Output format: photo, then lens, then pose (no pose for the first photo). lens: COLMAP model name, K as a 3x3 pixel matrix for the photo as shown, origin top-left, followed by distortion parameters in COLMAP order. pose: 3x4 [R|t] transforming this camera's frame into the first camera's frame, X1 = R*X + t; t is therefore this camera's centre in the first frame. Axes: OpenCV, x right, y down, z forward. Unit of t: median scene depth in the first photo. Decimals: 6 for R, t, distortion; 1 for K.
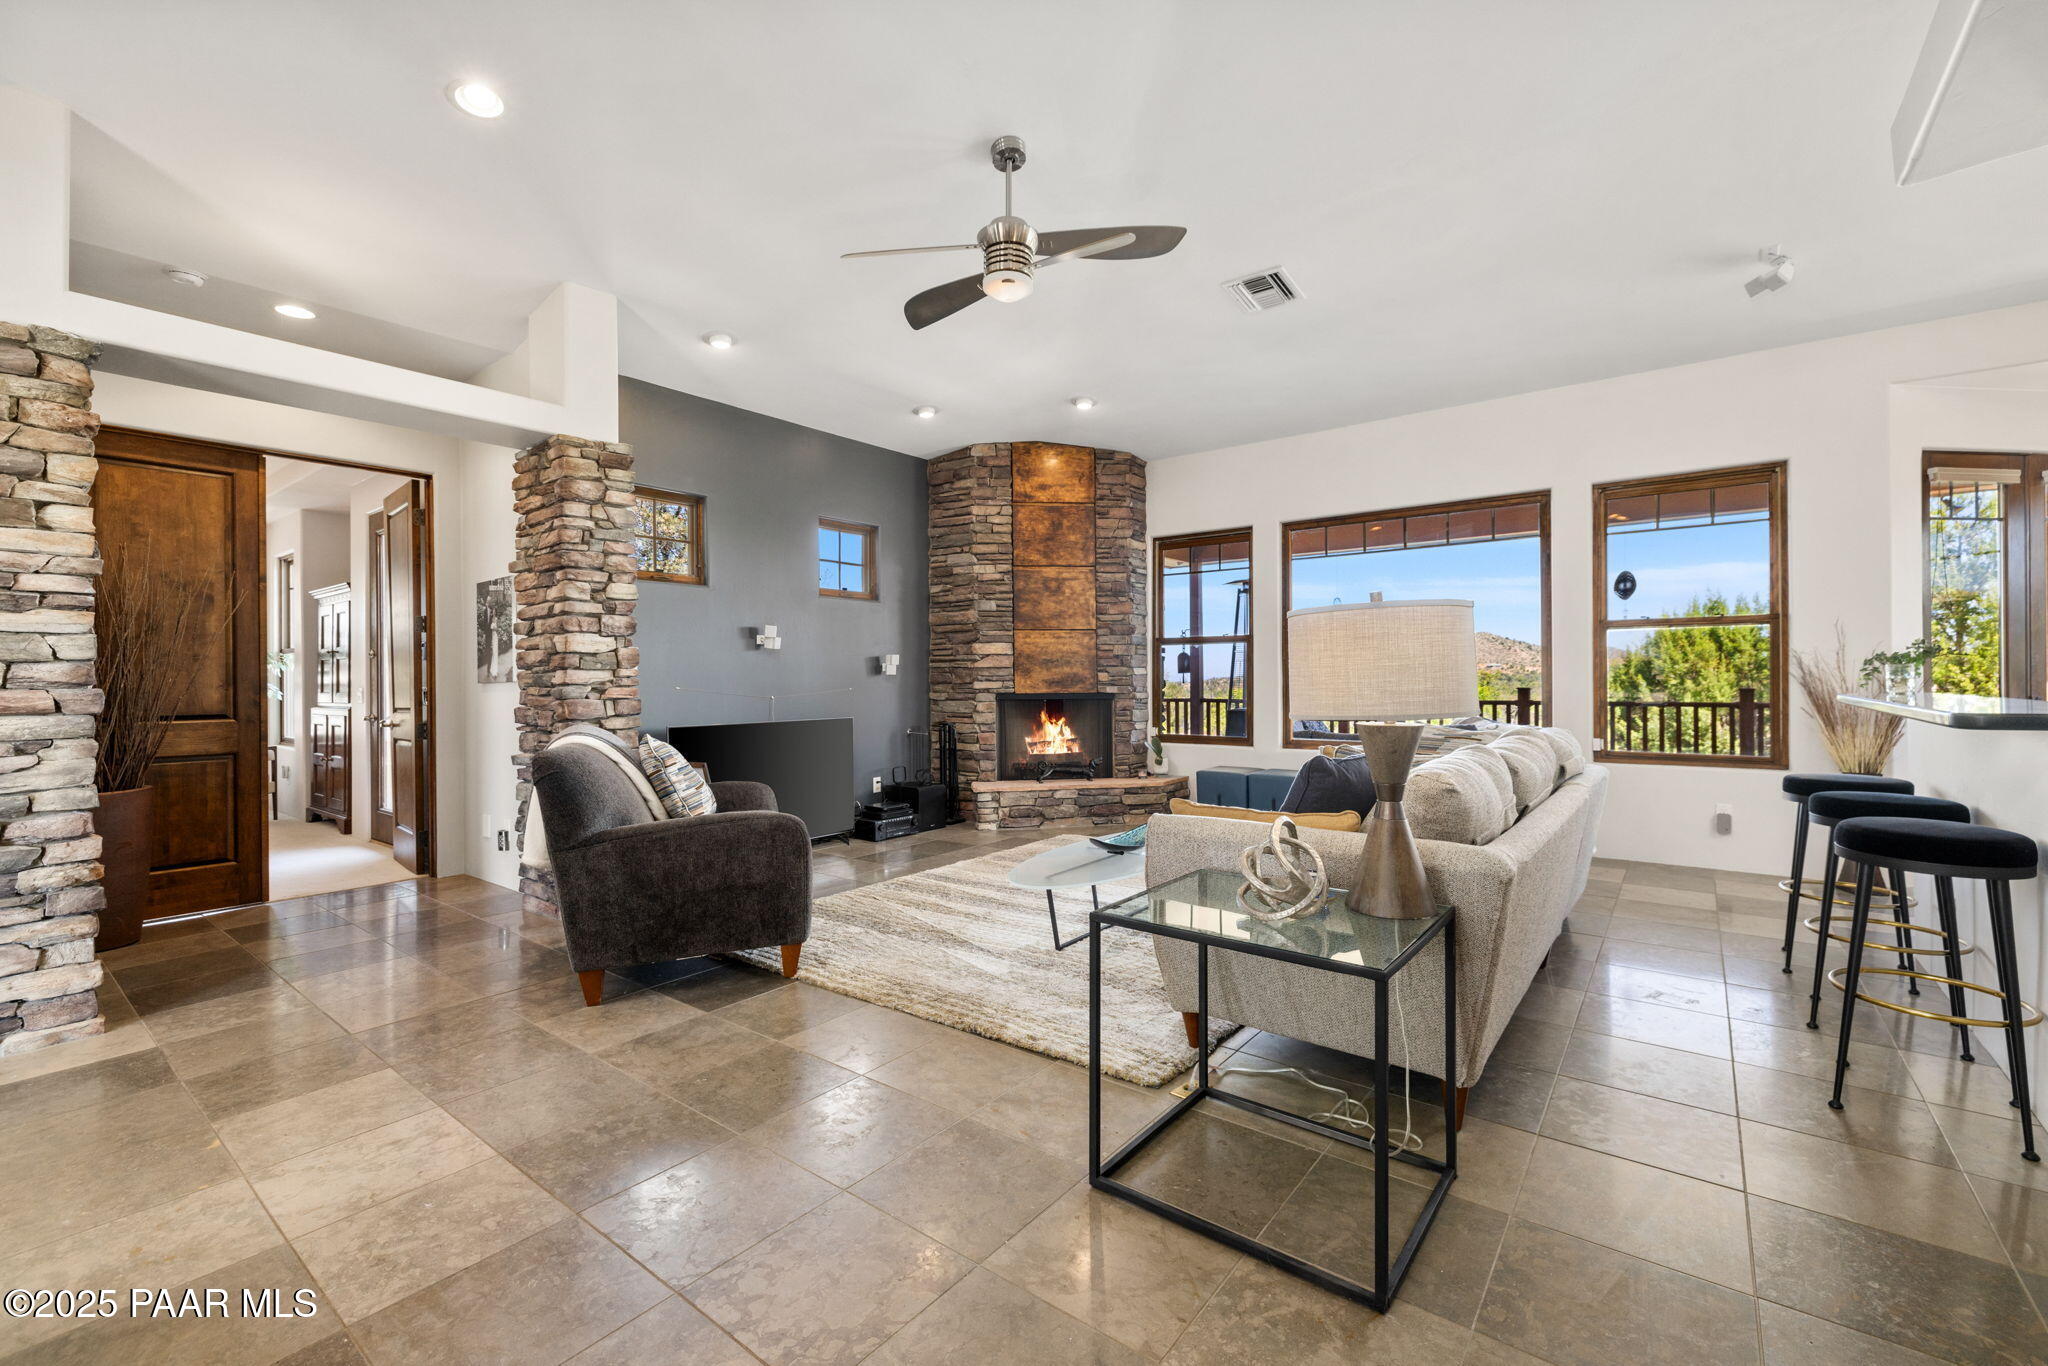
lens RADIAL K [[853.3, 0, 1027.6], [0, 853.3, 677.1], [0, 0, 1]] dist [-0.000309, 0.000143]
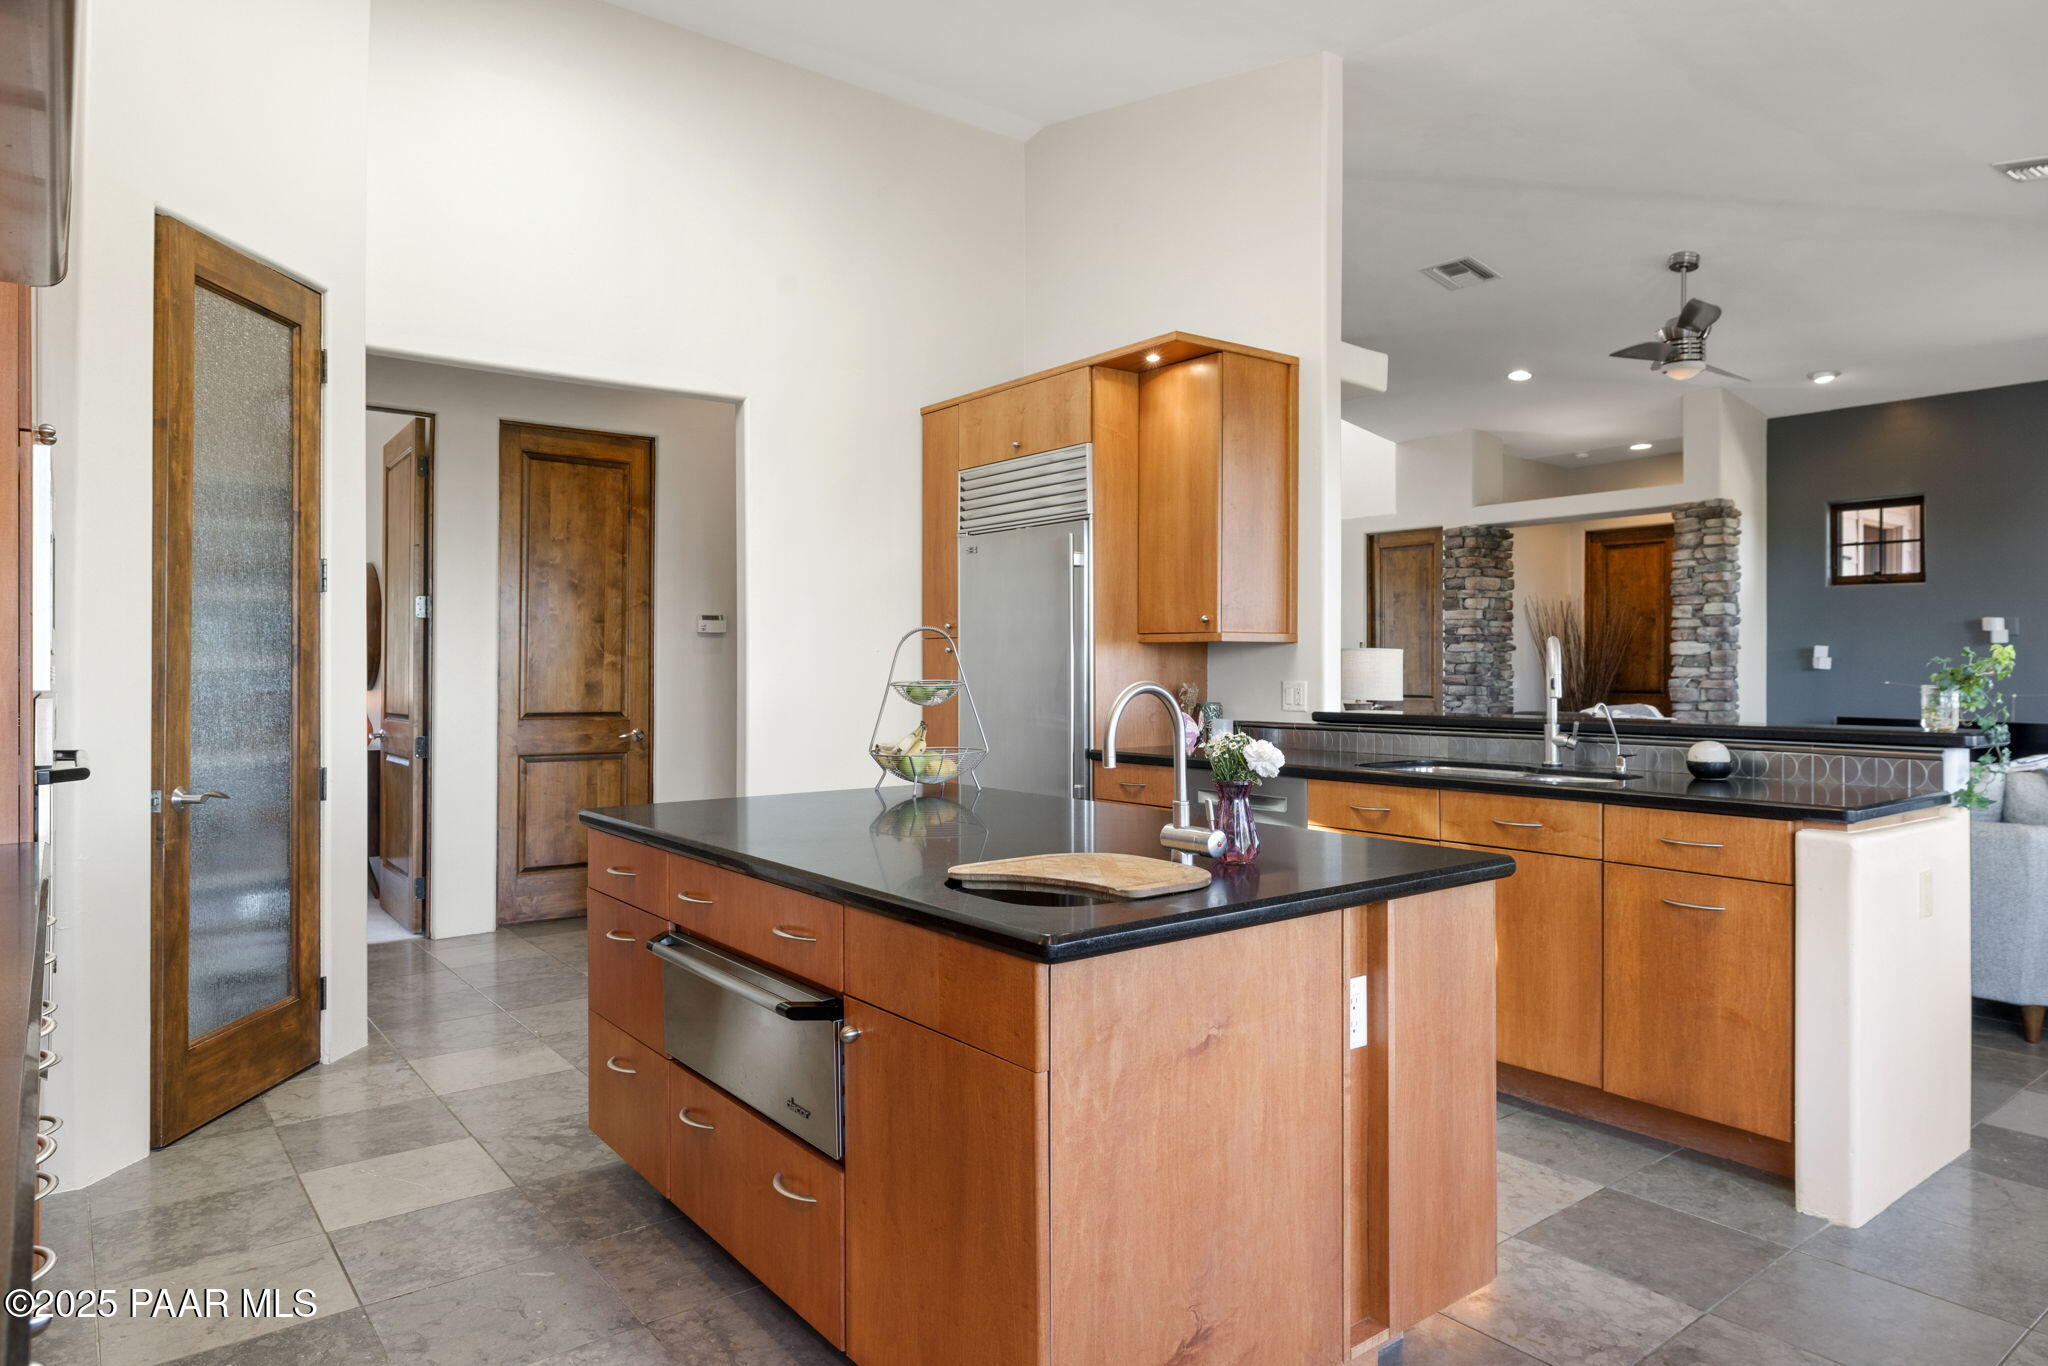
lens RADIAL K [[1278.0, 0, 1030.3], [0, 1278.0, 685.2], [0, 0, 1]] dist [-0.018658, 0.000002]
pose [[-0.249995, 0.028846, -0.967817, 1.751081], [0.004848, 0.999581, 0.028540, -0.042848], [0.968235, 0.002443, -0.250030, 0.459676]]
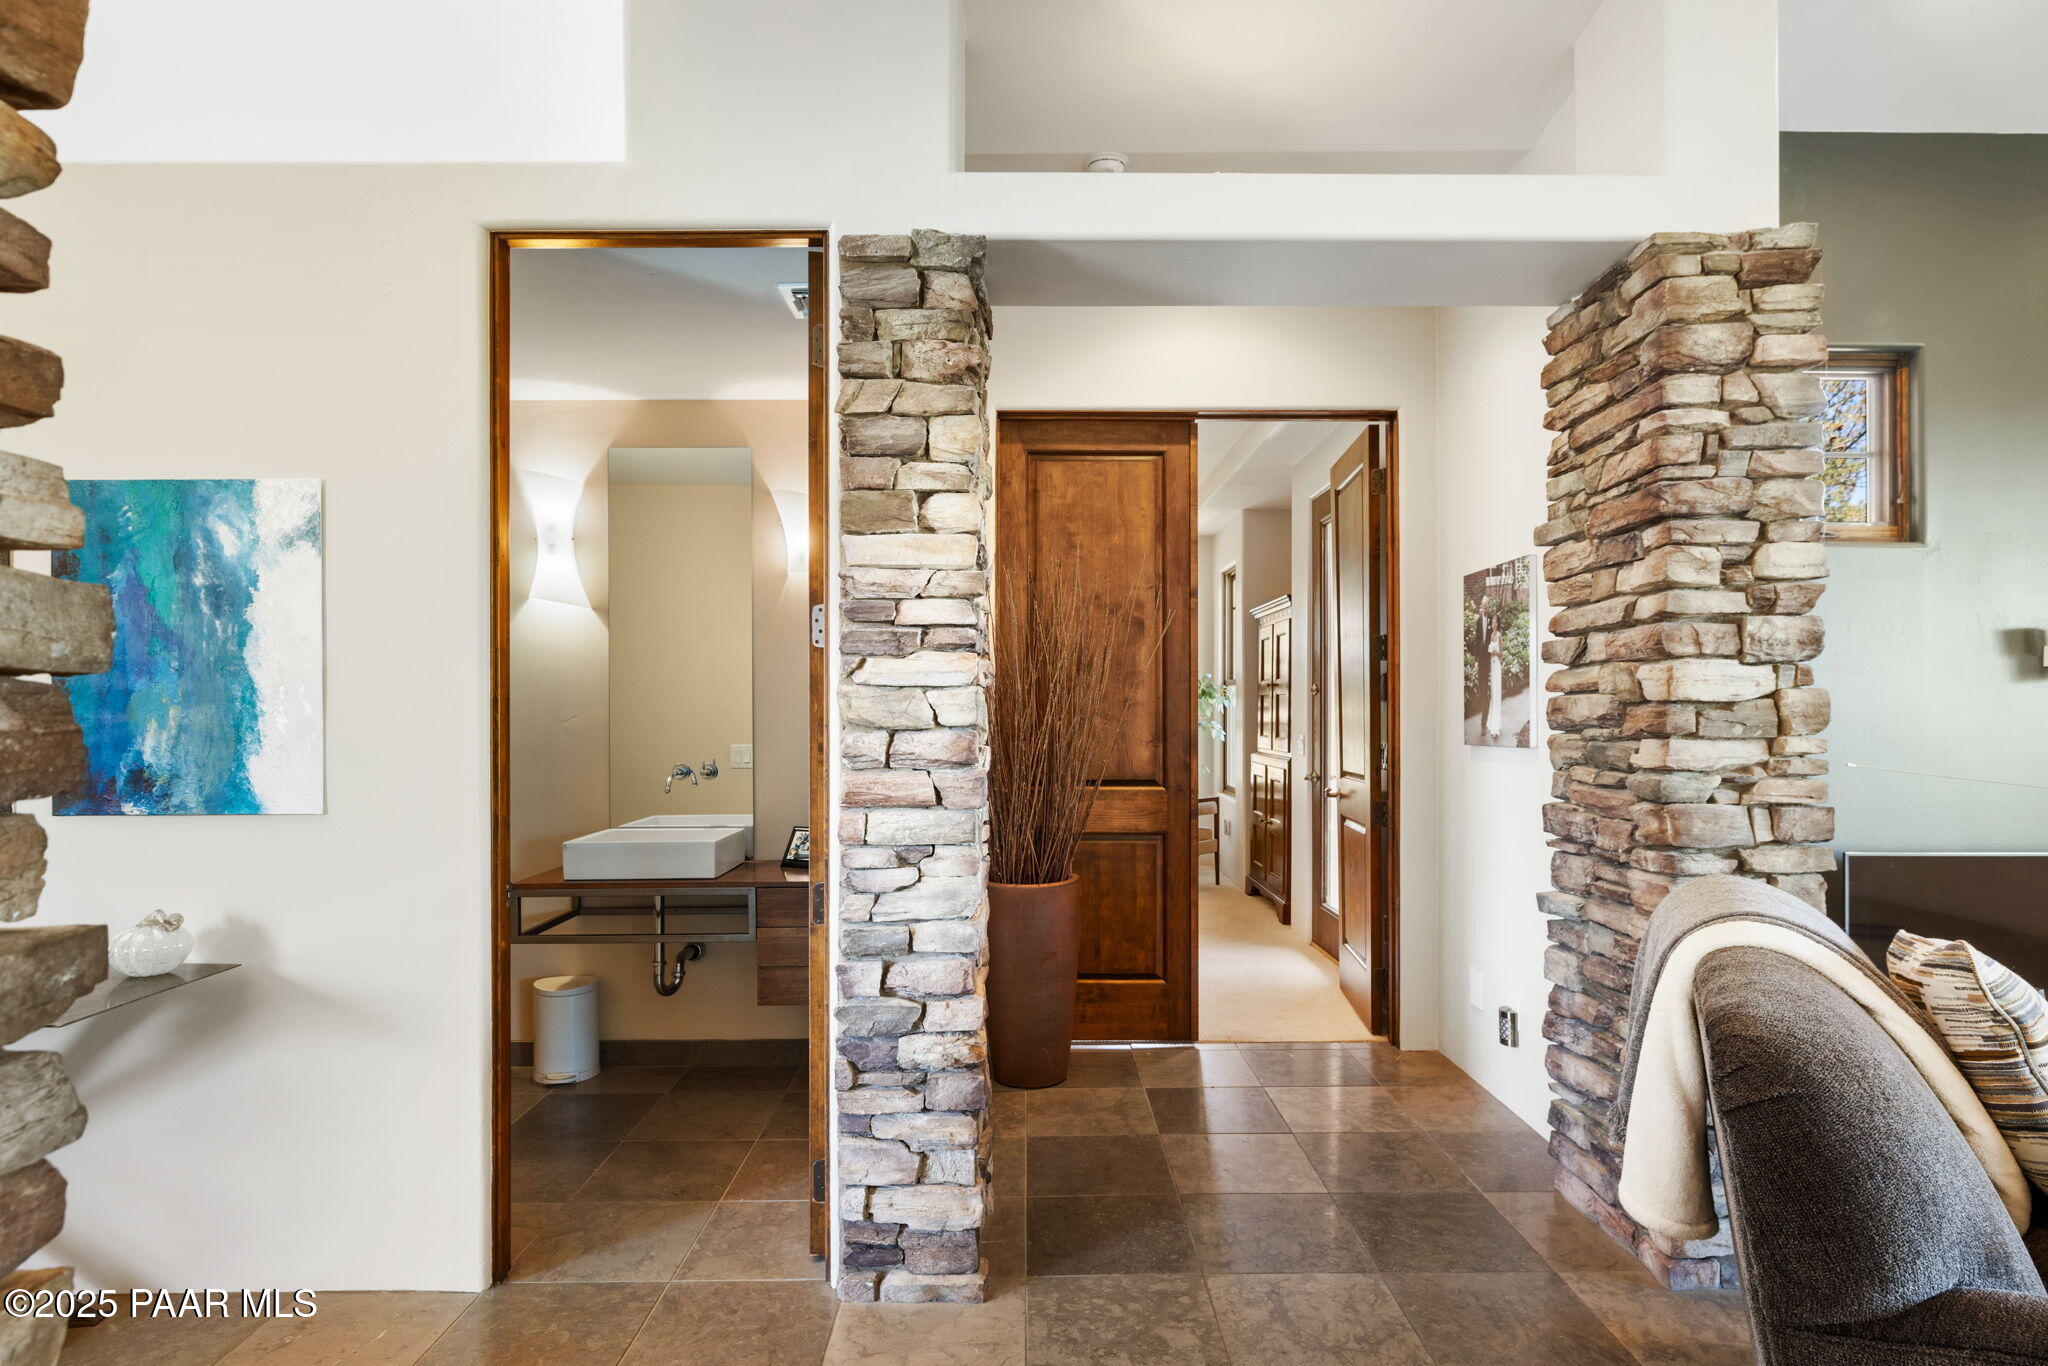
lens RADIAL K [[1126.1, 0, 1019.1], [0, 1126.1, 702.8], [0, 0, 1]] dist [-0.002185, 0.000203]
pose [[0.616430, 0.004845, -0.787395, -0.265255], [-0.004554, 0.999986, 0.002587, -0.027000], [0.787396, 0.001991, 0.616444, 0.331458]]
